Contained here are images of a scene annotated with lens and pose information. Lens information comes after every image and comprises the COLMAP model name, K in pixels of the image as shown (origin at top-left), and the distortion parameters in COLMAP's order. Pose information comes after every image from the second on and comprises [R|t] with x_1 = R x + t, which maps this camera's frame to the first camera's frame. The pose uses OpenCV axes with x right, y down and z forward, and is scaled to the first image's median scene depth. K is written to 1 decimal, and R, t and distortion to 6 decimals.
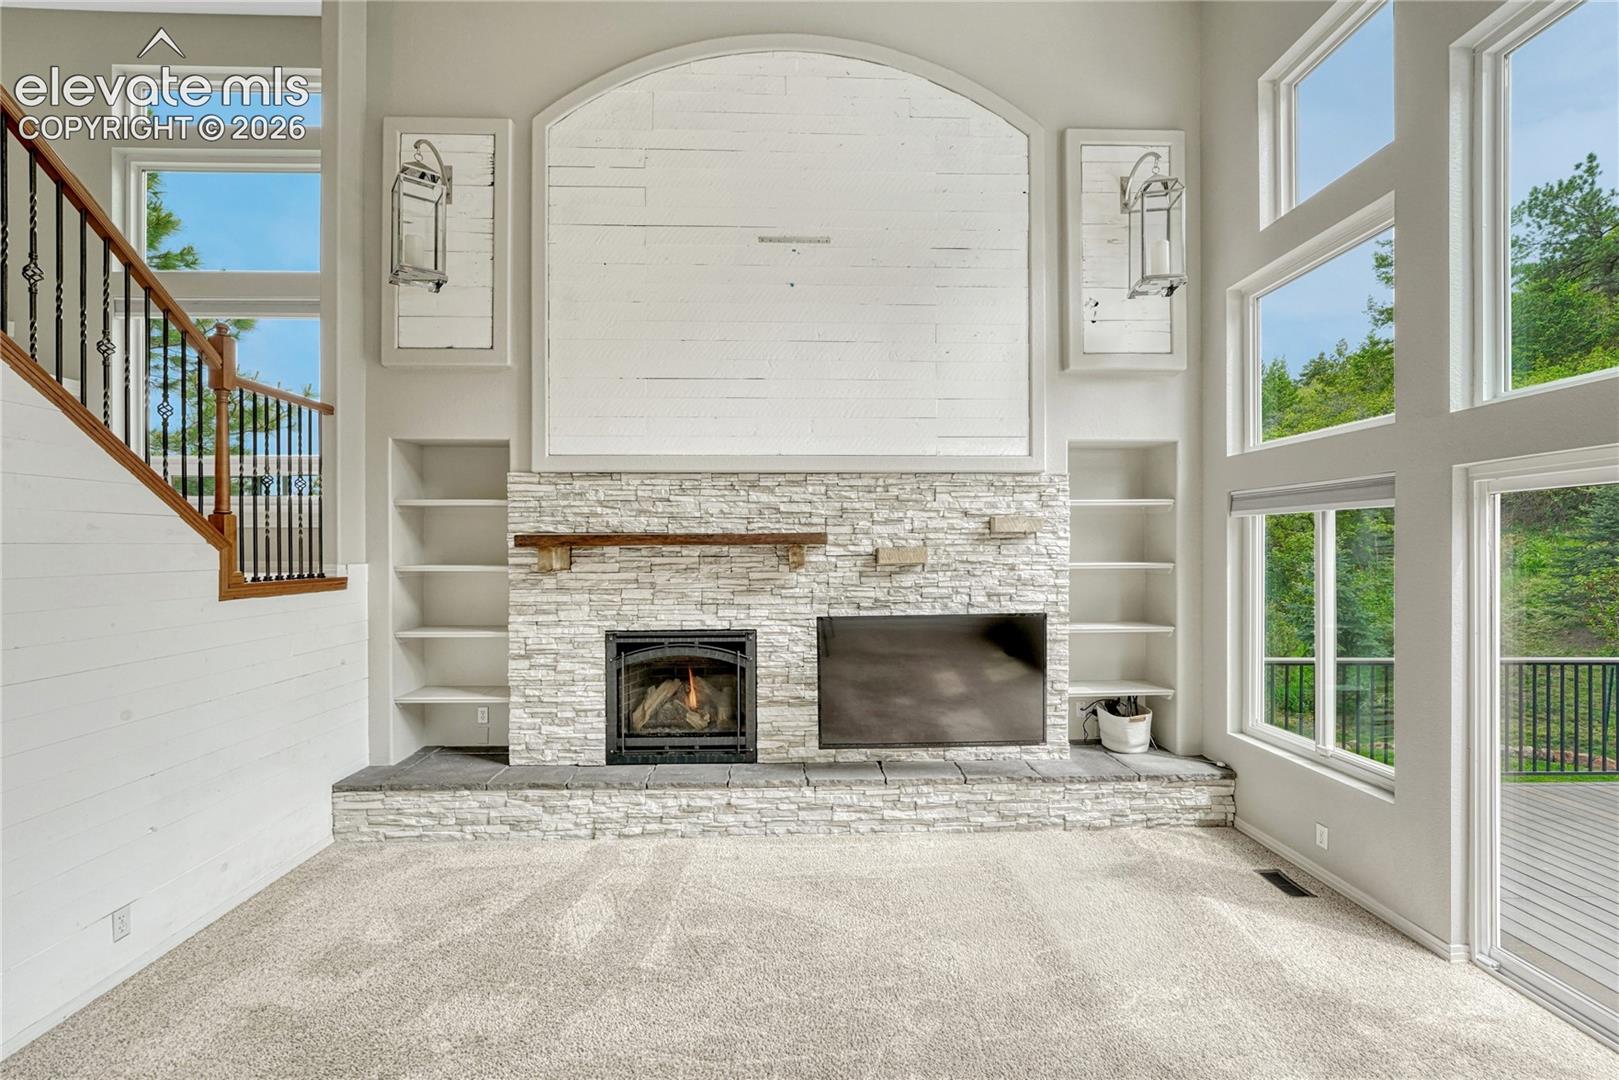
lens RADIAL K [[696.0, 0, 810.9], [0, 696.0, 553.2], [0, 0, 1]] dist [0.003014, -0.000205]
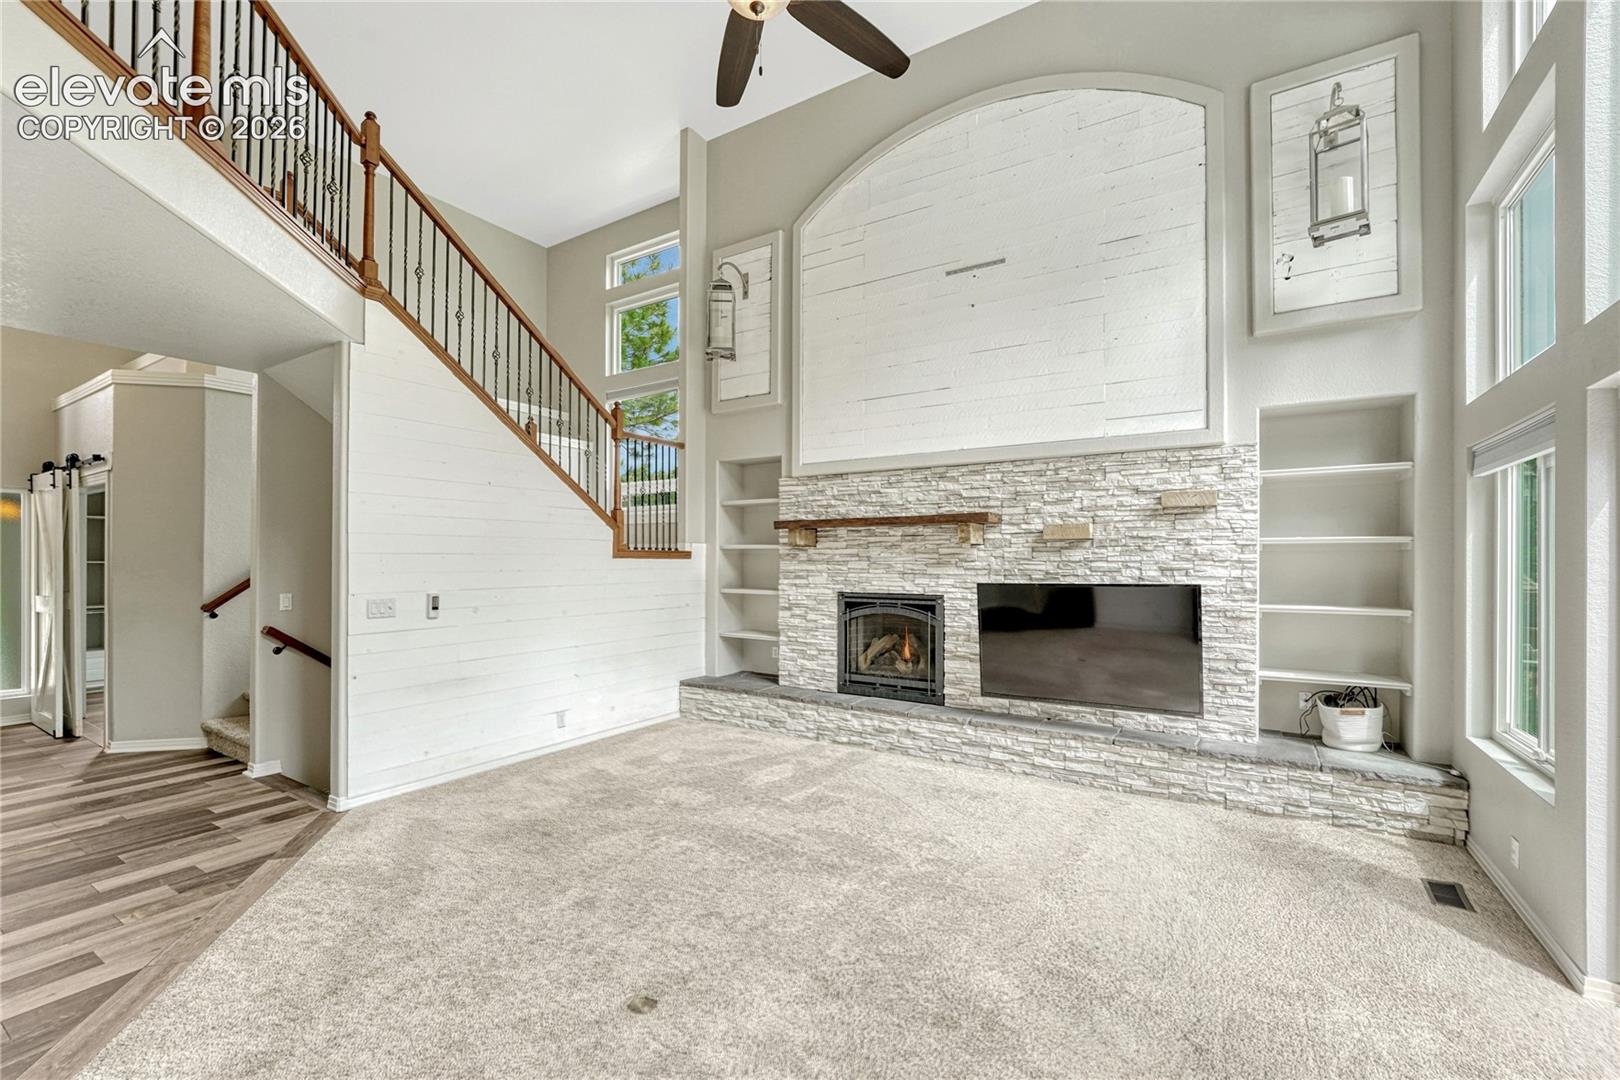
lens RADIAL K [[682.6, 0, 813.7], [0, 682.6, 559.6], [0, 0, 1]] dist [-0.000359, -0.000595]
pose [[0.828527, 0.004159, -0.559934, 0.401676], [-0.007662, 0.999963, -0.003909, 0.054364], [0.559897, 0.007529, 0.828528, -0.111792]]
